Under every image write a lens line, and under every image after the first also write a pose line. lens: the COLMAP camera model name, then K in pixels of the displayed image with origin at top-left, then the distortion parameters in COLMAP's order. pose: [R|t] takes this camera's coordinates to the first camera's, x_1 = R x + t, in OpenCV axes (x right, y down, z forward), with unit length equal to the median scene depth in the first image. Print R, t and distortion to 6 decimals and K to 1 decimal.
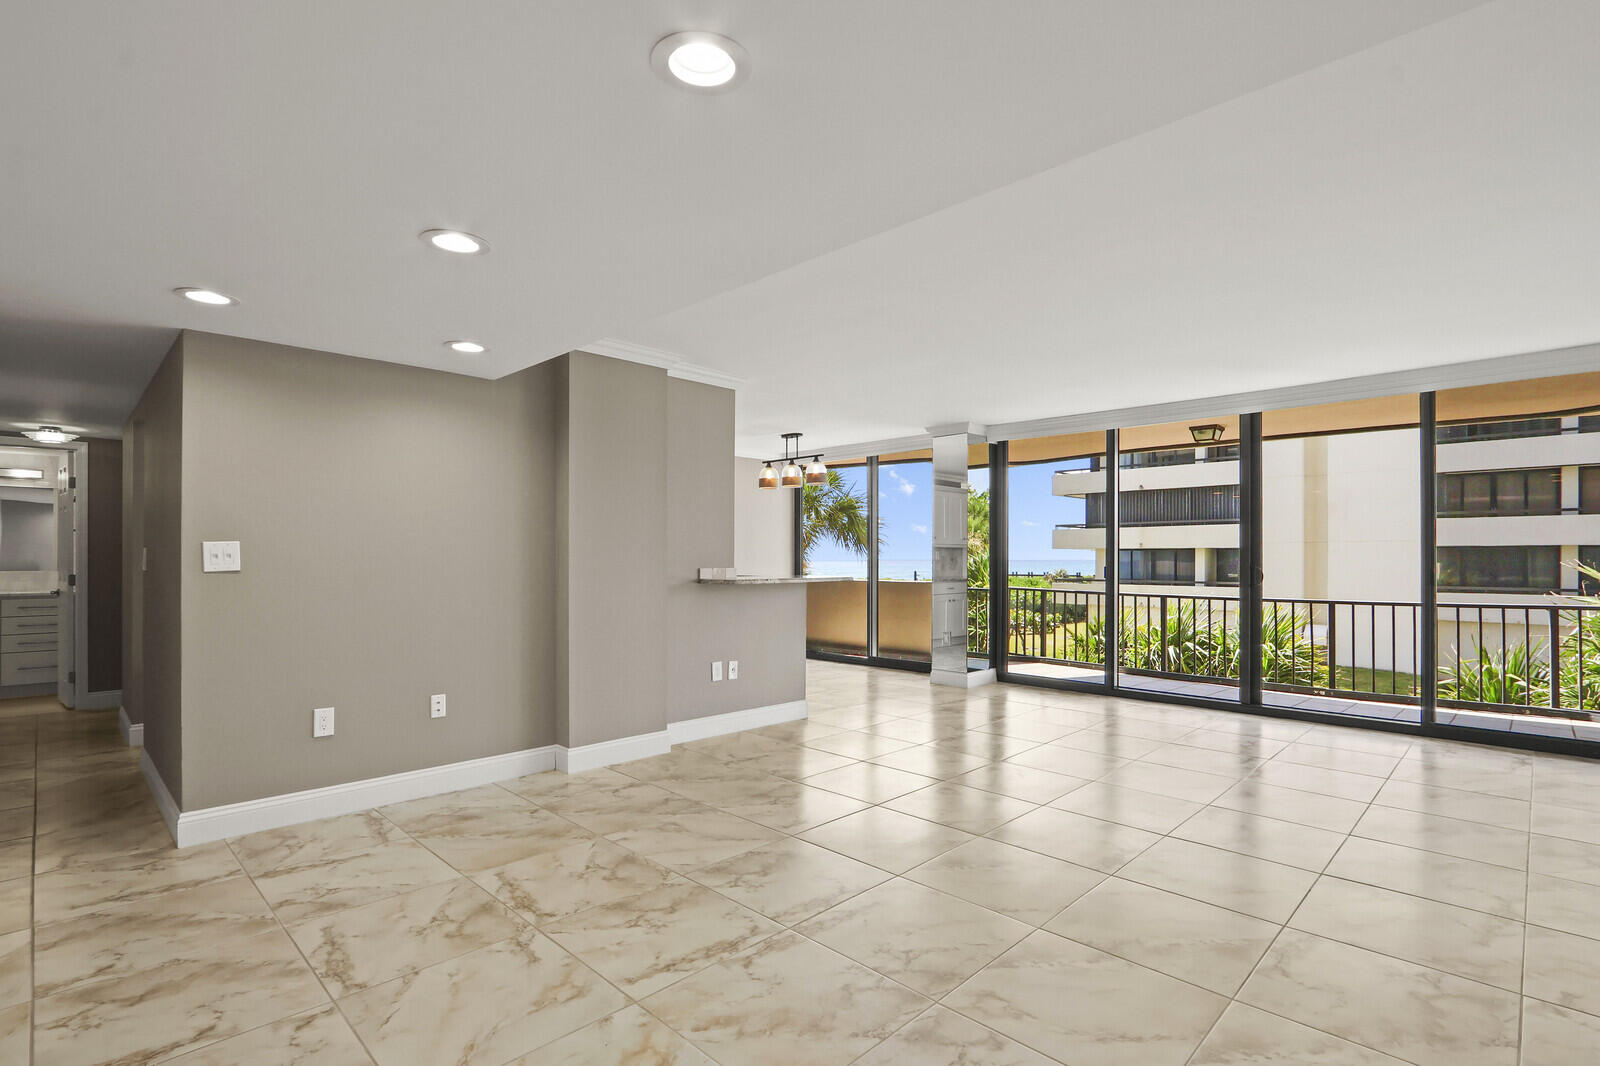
lens RADIAL K [[756.0, 0, 817.0], [0, 756.0, 559.2], [0, 0, 1]] dist [-0.013458, 0.000185]
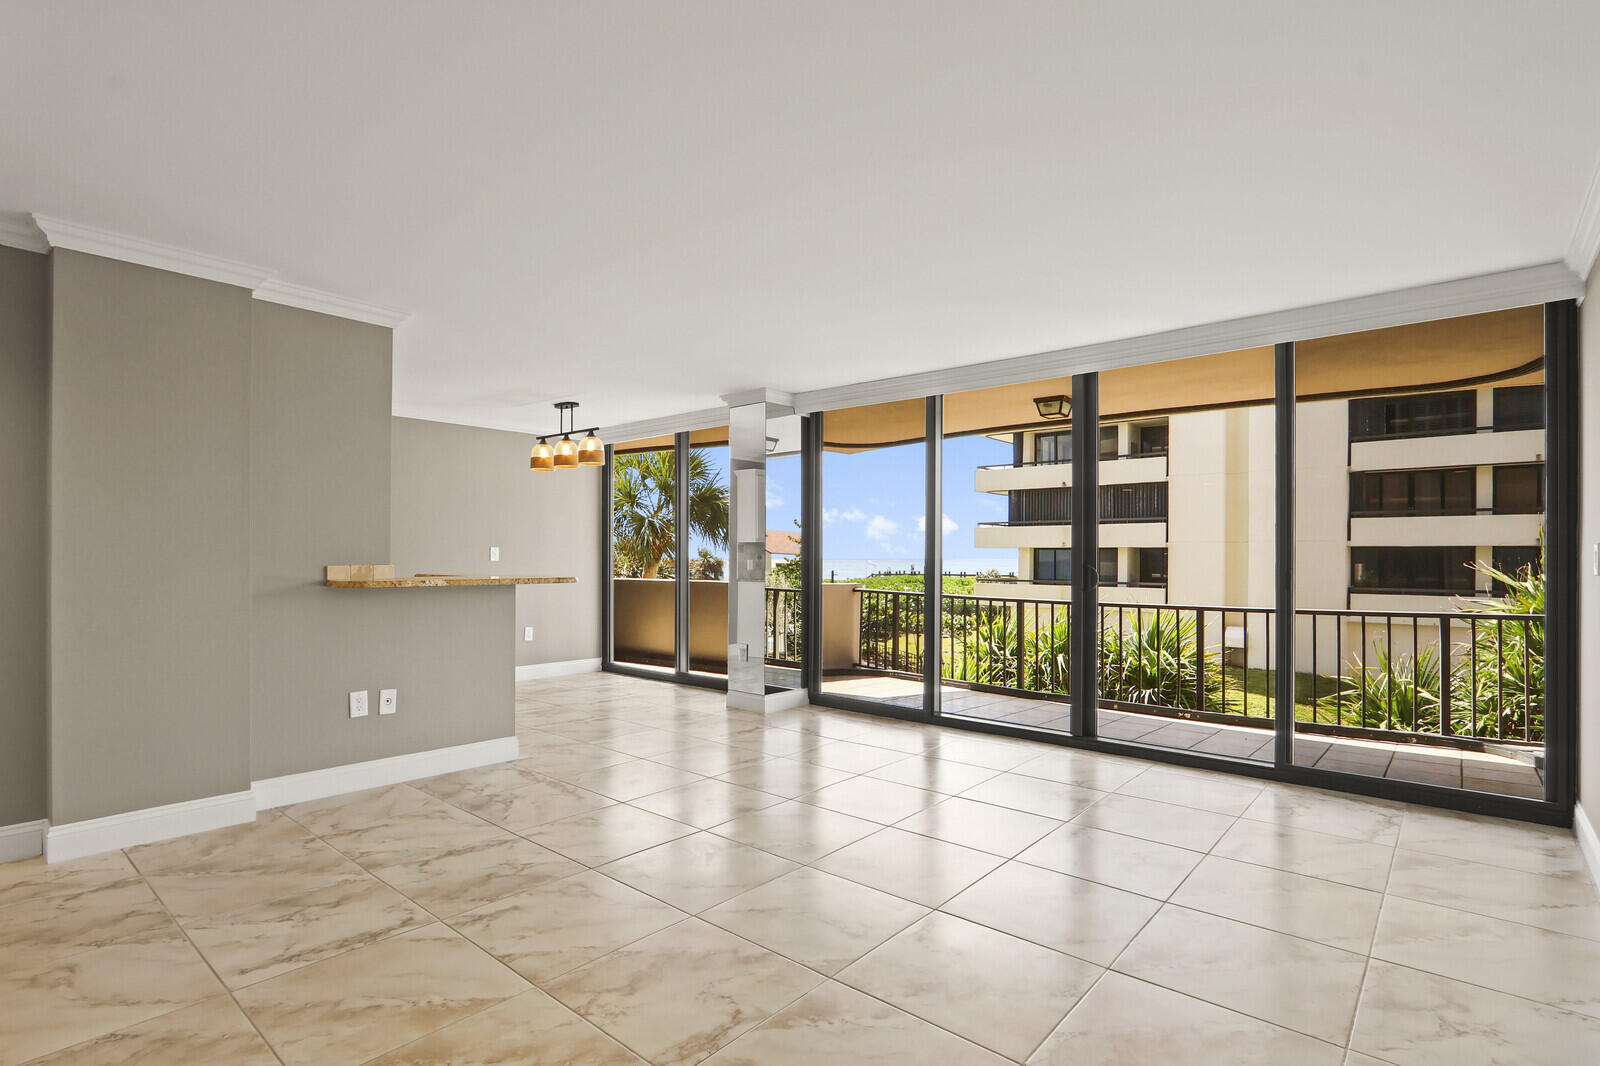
lens RADIAL K [[778.8, 0, 796.4], [0, 778.8, 562.3], [0, 0, 1]] dist [-0.014597, 0.001634]
pose [[0.998324, 0.003275, 0.057772, 0.186789], [-0.003583, 0.999980, 0.005222, 0.002045], [-0.057754, -0.005420, 0.998316, 0.157567]]
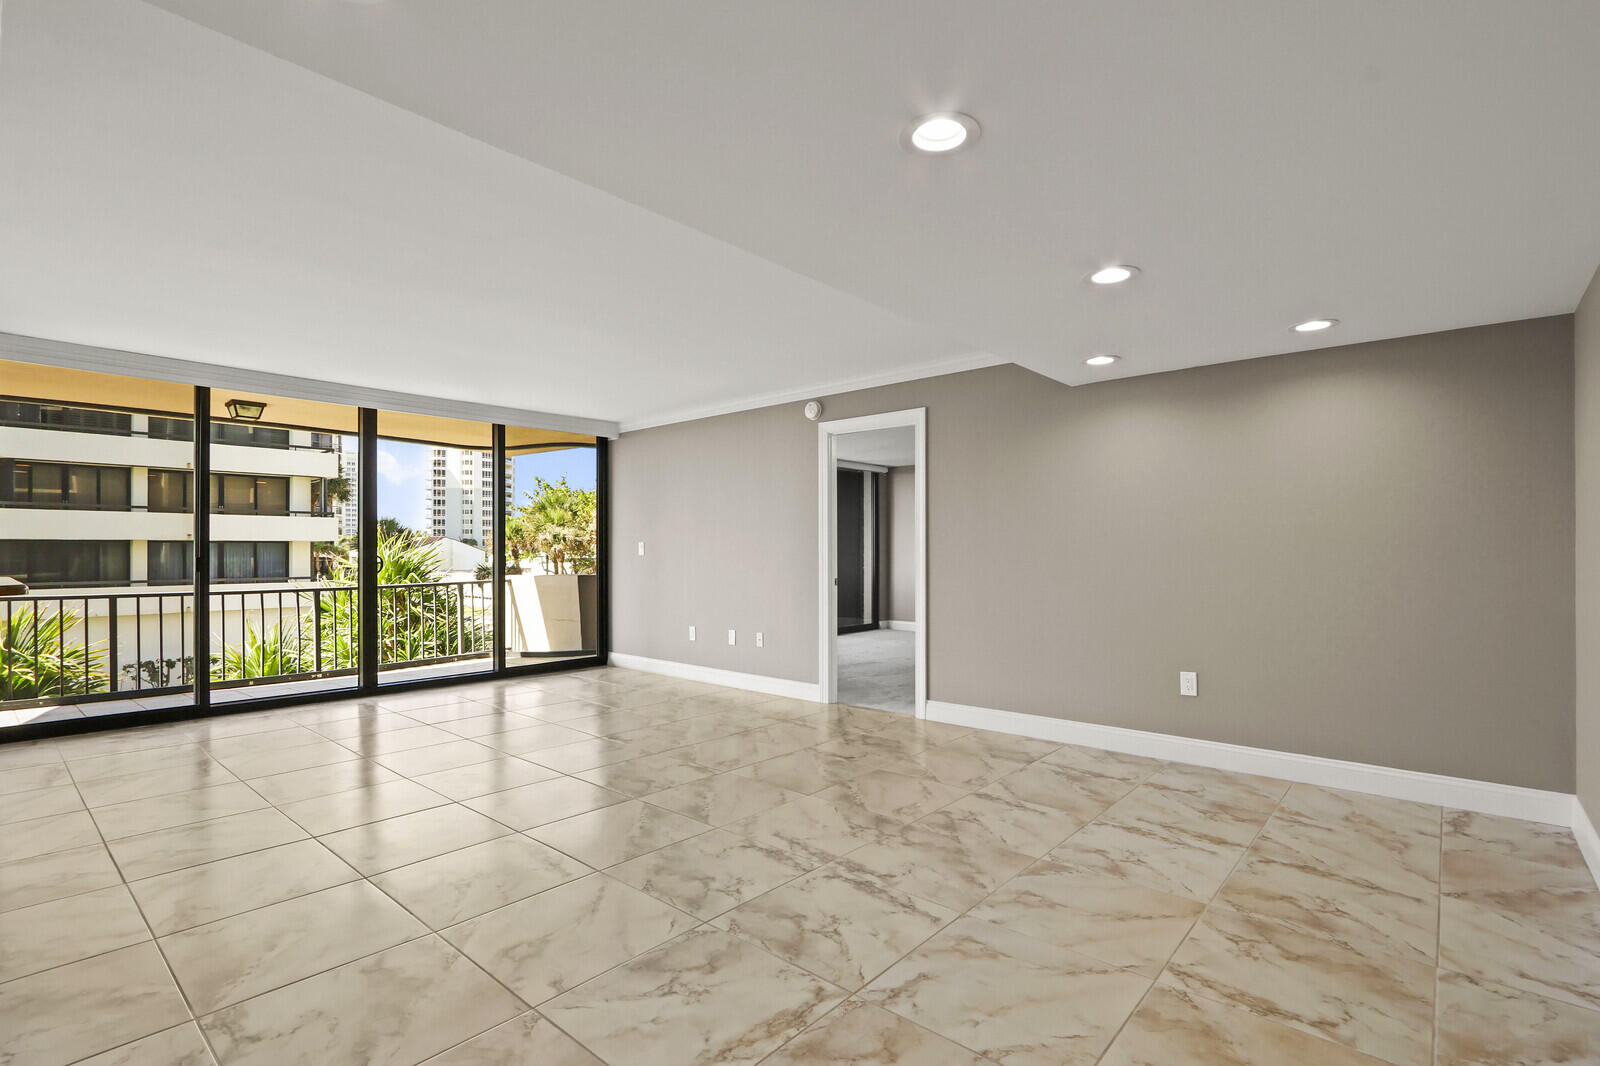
lens RADIAL K [[743.7, 0, 798.3], [0, 743.7, 553.7], [0, 0, 1]] dist [-0.015057, 0.000273]
pose [[-0.039163, -0.002362, 0.999230, -0.404959], [0.003233, 0.999992, 0.002490, 0.006147], [-0.999228, 0.003328, -0.039156, 0.379803]]
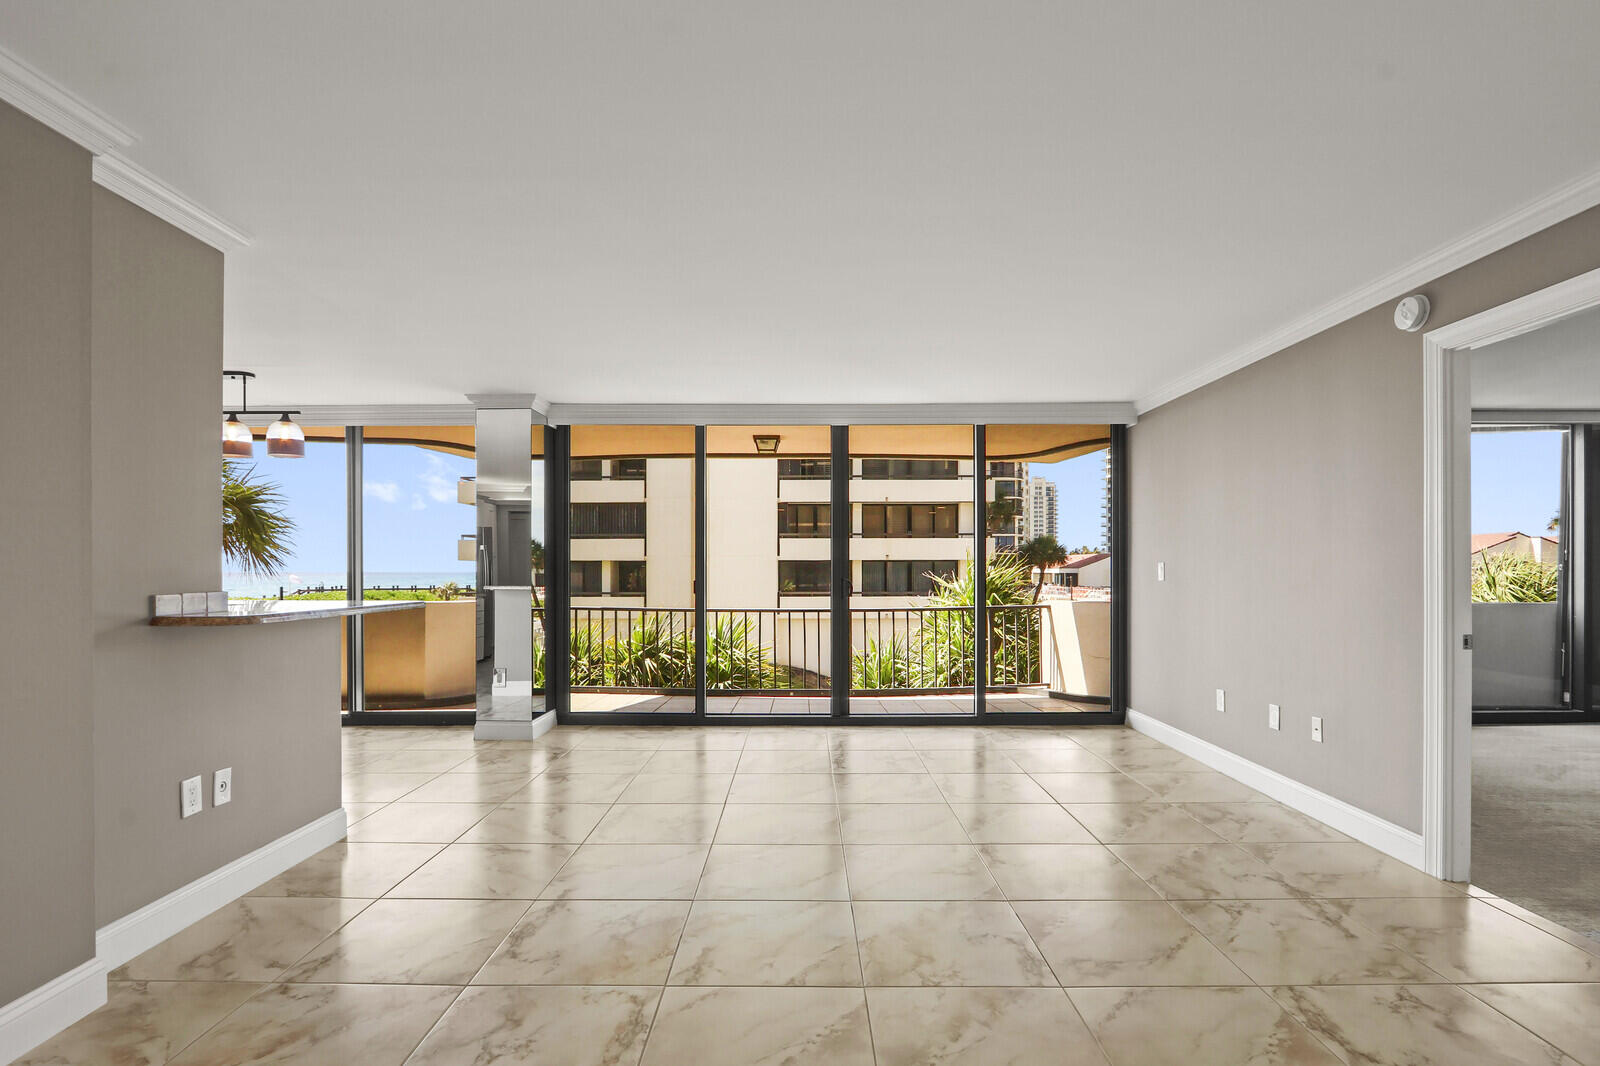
lens RADIAL K [[752.1, 0, 805.0], [0, 752.1, 572.9], [0, 0, 1]] dist [-0.017687, 0.000310]
pose [[0.720471, -0.004759, 0.693469, -0.132921], [0.003327, 0.999989, 0.003406, -0.001691], [-0.693478, -0.000147, 0.720478, 0.262284]]
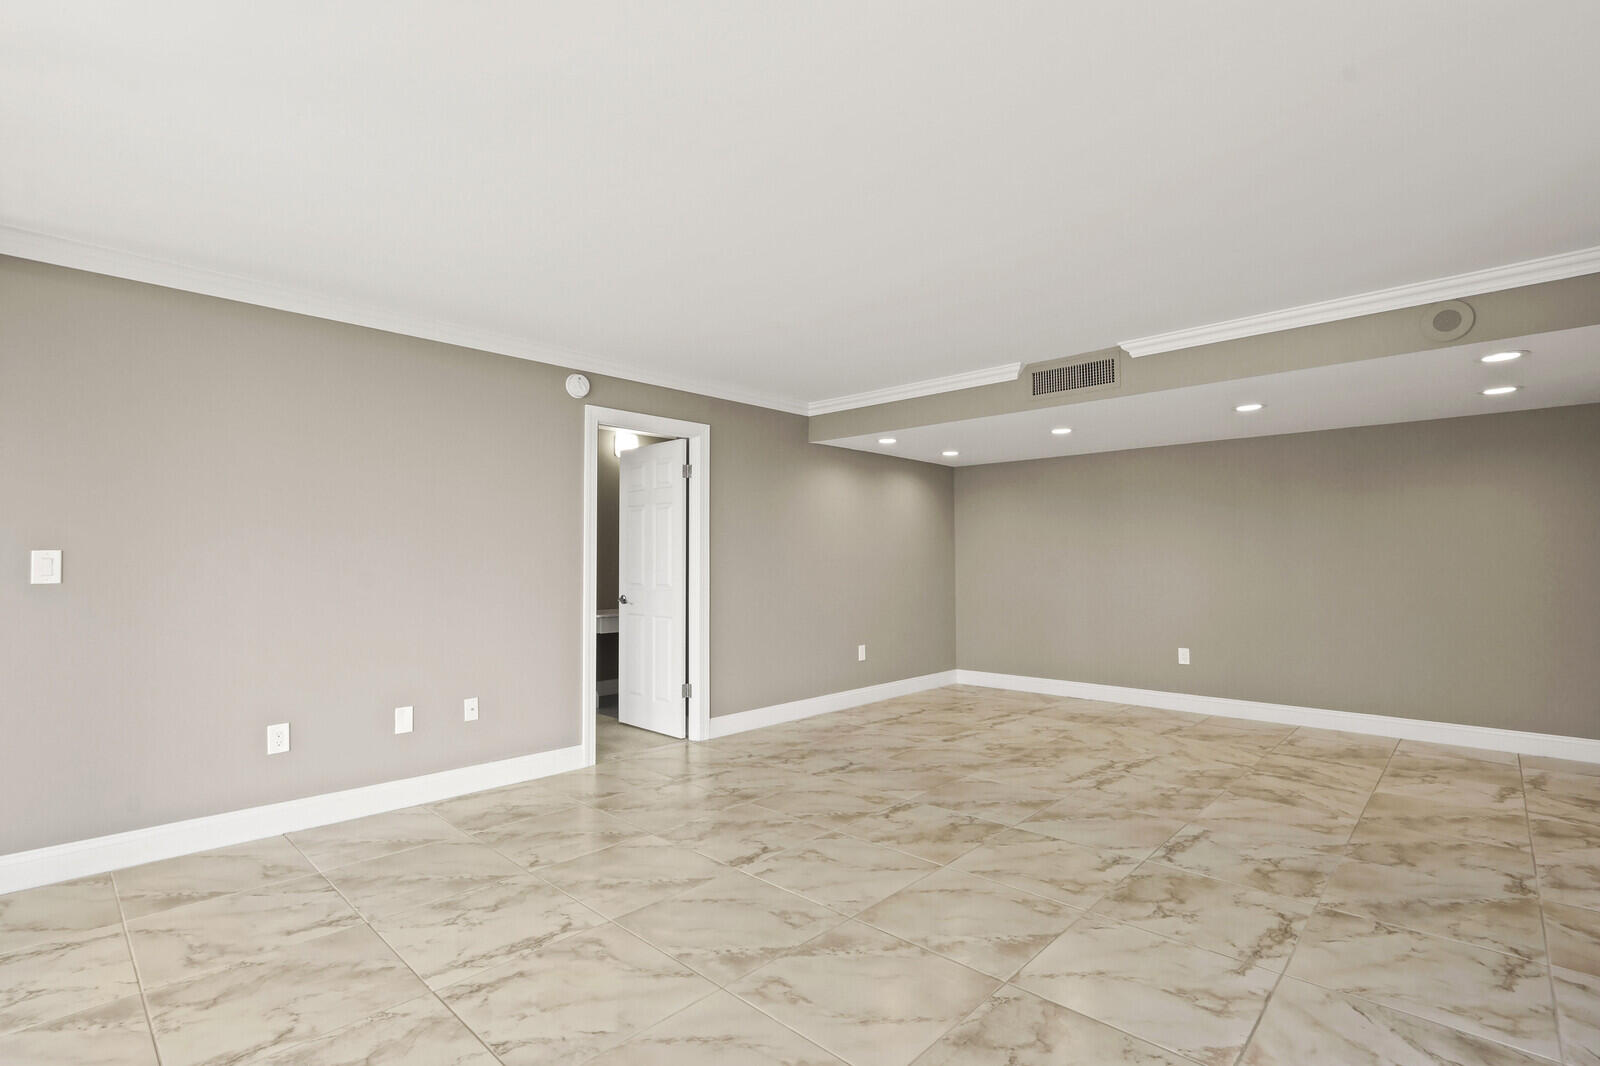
lens RADIAL K [[744.9, 0, 793.0], [0, 744.9, 532.9], [0, 0, 1]] dist [-0.013853, 0.000730]
pose [[-0.999998, 0.000338, -0.002033, 0.247493], [0.000413, 0.999326, -0.036706, -0.002622], [0.002019, -0.036707, -0.999324, 0.967087]]
